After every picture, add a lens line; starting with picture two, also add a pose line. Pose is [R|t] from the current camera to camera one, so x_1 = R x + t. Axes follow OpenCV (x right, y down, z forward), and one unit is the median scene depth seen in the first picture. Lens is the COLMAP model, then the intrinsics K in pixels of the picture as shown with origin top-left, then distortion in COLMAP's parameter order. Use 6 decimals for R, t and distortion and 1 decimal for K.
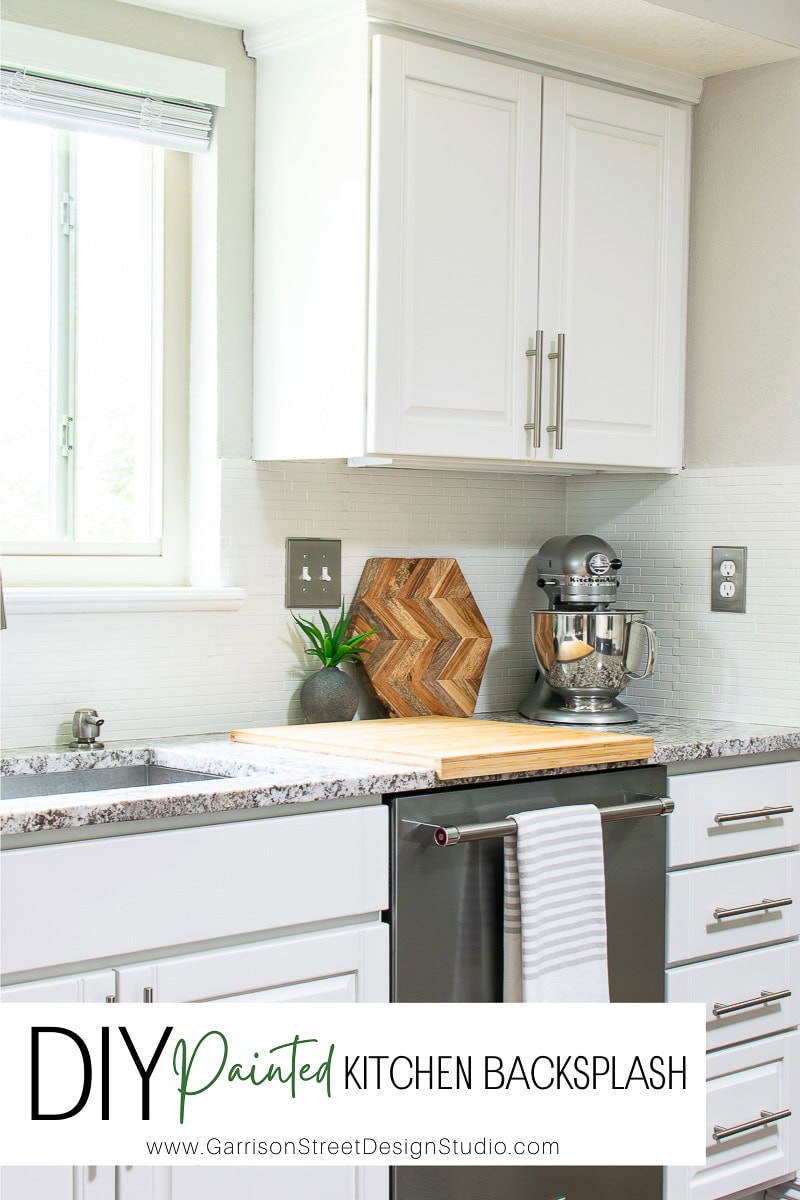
lens RADIAL K [[1814.3, 0, 400.0], [0, 1814.3, 600.0], [0, 0, 1]] dist [0.005607, 0.097118]
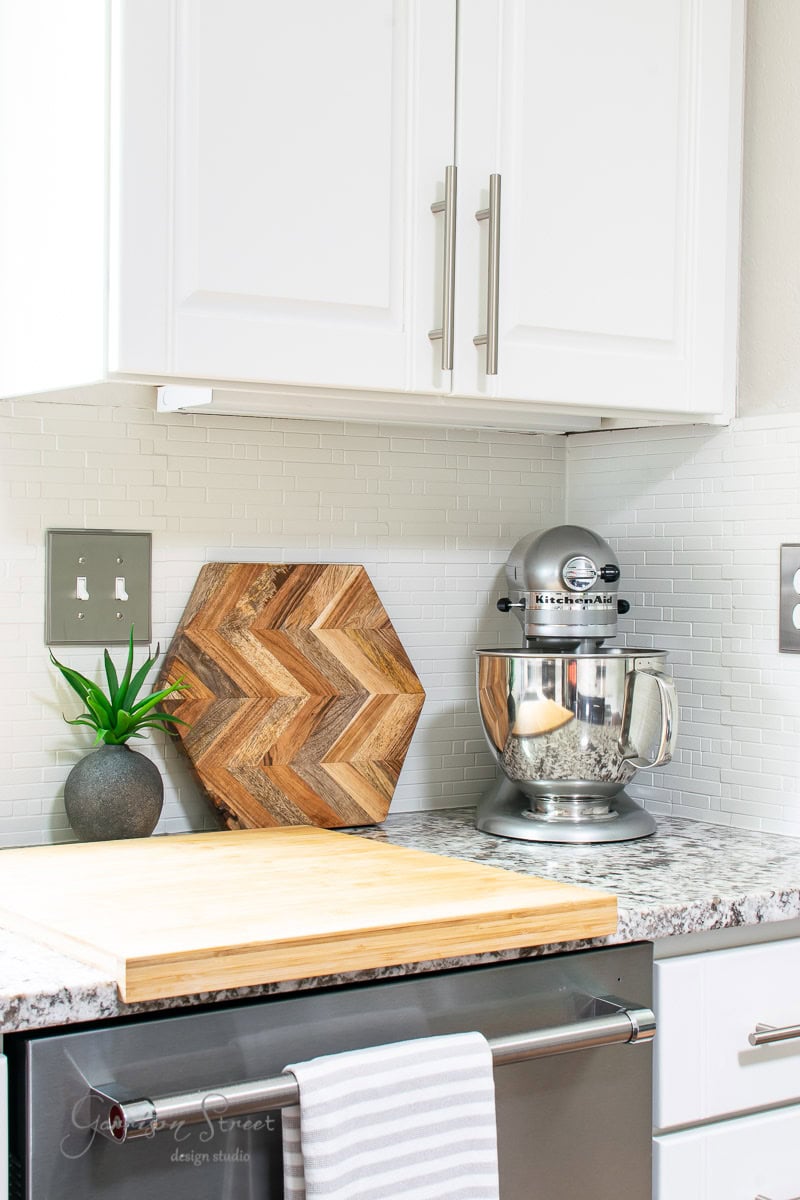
lens RADIAL K [[1814.3, 0, 400.0], [0, 1814.3, 600.0], [0, 0, 1]] dist [0.005607, 0.097118]
pose [[0.992774, 0.002348, -0.119977, 0.122918], [-0.003594, 0.999942, -0.010172, -0.004823], [0.119946, 0.010530, 0.992725, 0.405109]]
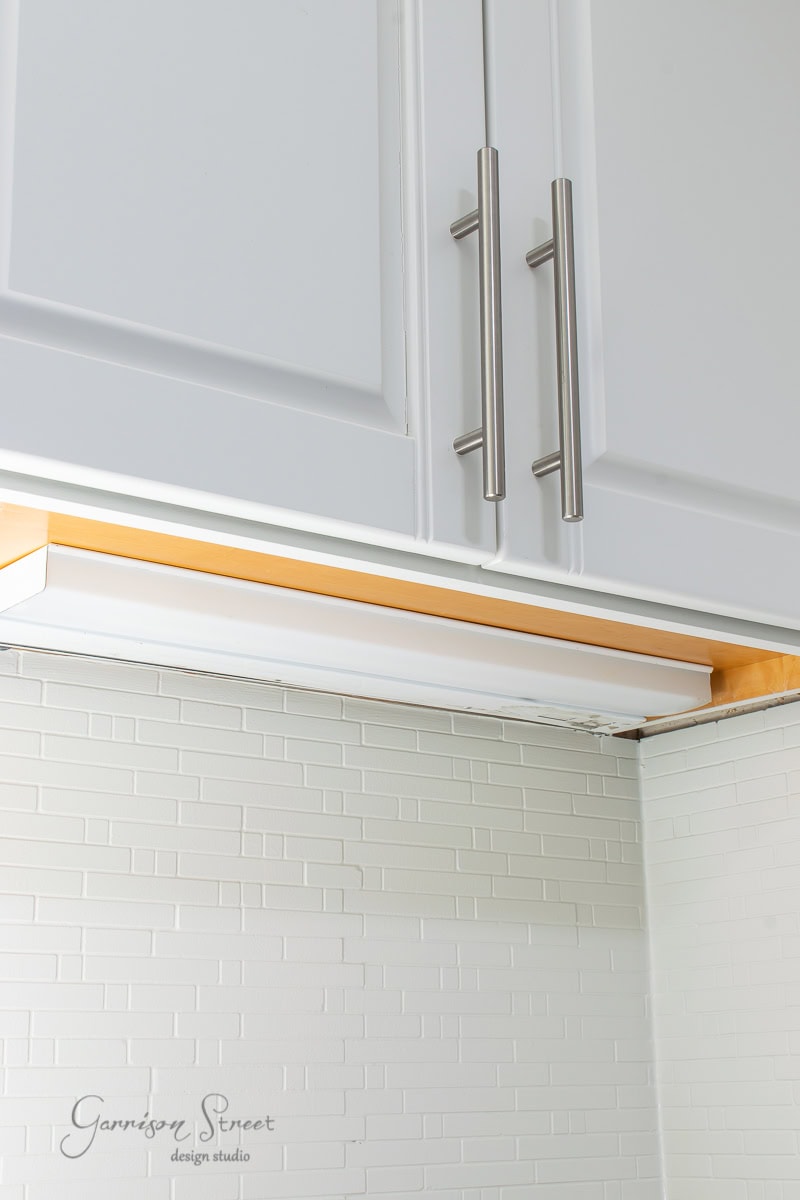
lens RADIAL K [[1814.3, 0, 400.0], [0, 1814.3, 600.0], [0, 0, 1]] dist [0.005607, 0.097118]
pose [[0.997338, -0.042921, -0.058939, 0.072764], [0.023561, 0.954721, -0.296569, 0.020062], [0.069000, 0.294391, 0.953191, 0.678159]]
